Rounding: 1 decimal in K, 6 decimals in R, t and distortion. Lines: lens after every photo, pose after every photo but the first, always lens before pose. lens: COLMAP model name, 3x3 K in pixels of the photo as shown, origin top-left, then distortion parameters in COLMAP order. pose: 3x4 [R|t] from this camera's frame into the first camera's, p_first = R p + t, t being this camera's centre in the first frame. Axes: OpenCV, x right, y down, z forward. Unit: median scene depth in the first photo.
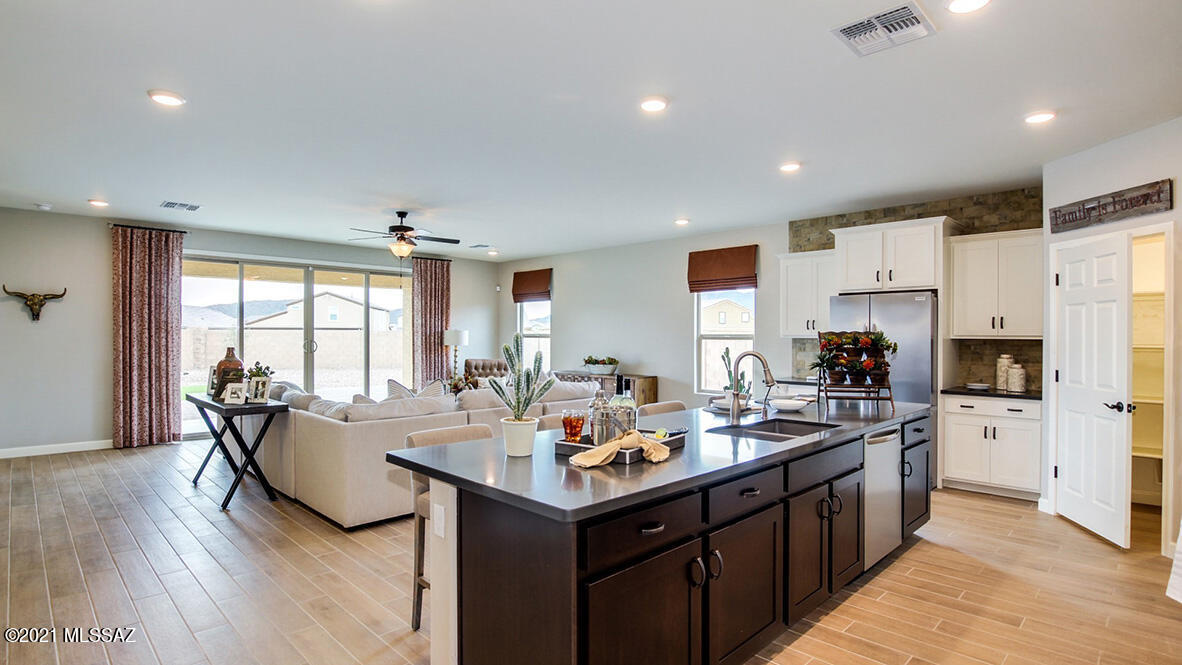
lens RADIAL K [[590.1, 0, 593.7], [0, 590.1, 335.1], [0, 0, 1]] dist [-0.031152, 0.003758]
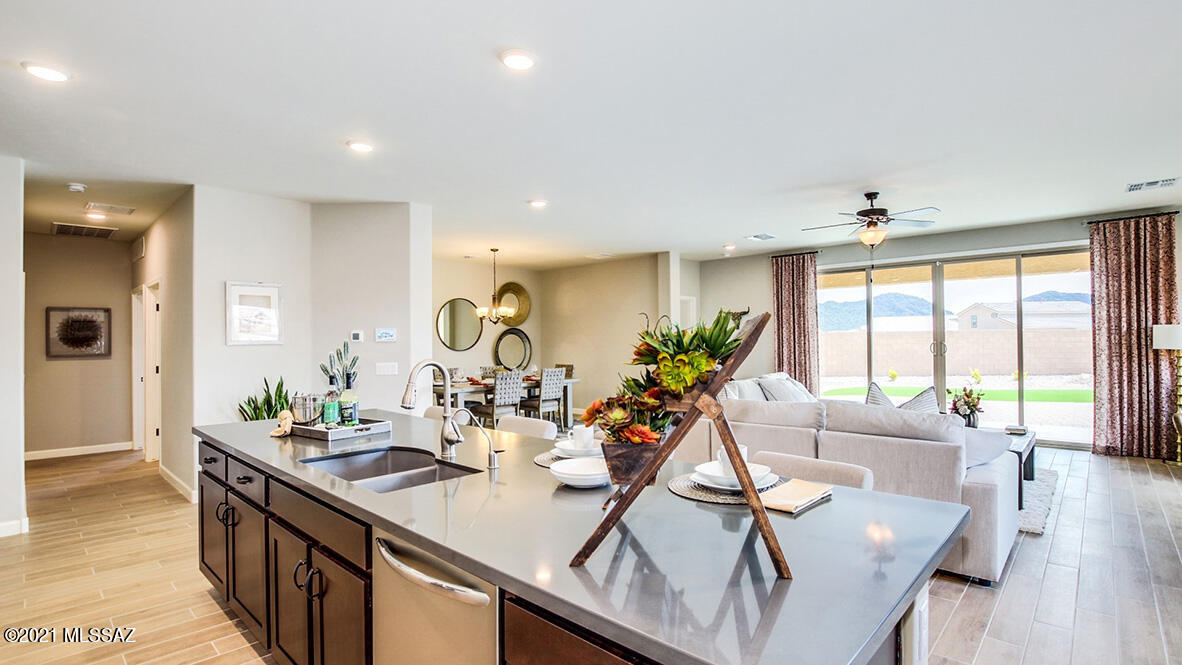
lens RADIAL K [[553.5, 0, 597.1], [0, 553.5, 333.1], [0, 0, 1]] dist [-0.031575, 0.003707]
pose [[0.020369, -0.016497, -0.999656, 0.605867], [0.012205, 0.999793, -0.016251, 0.004406], [0.999718, -0.011870, 0.020566, 0.754505]]
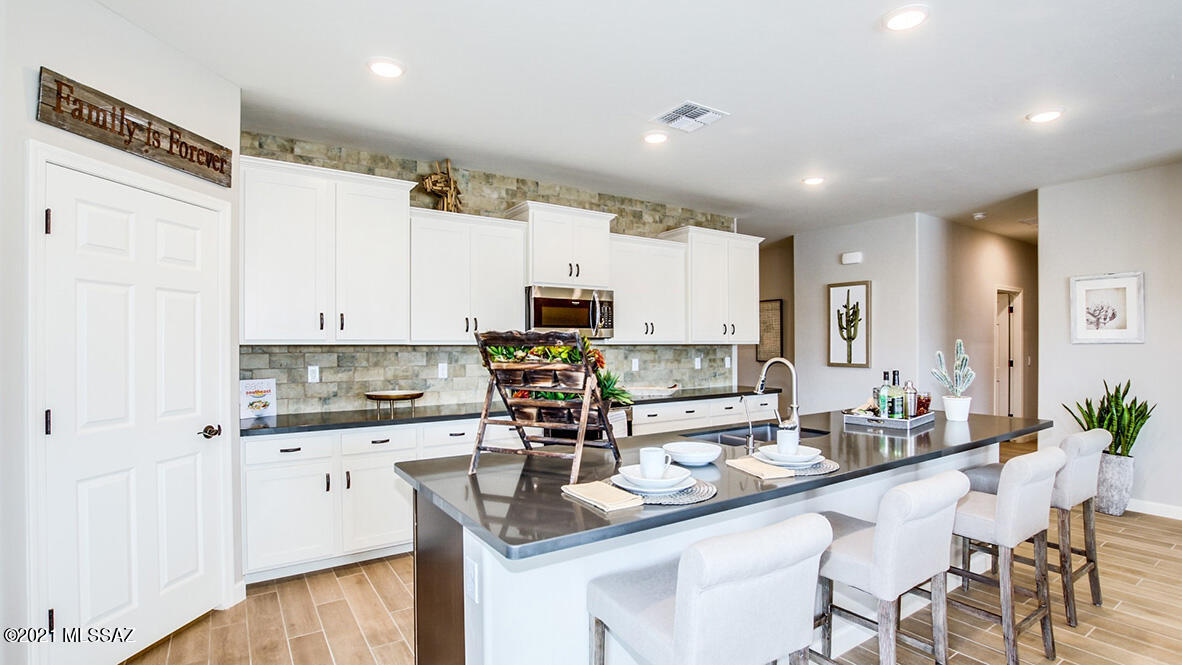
lens RADIAL K [[553.5, 0, 599.5], [0, 553.5, 343.6], [0, 0, 1]] dist [-0.031575, 0.003707]
pose [[-0.980973, -0.001650, 0.194139, 0.232097], [-0.002015, 0.999997, -0.001686, 0.004664], [-0.194135, -0.002045, -0.980973, 1.182791]]
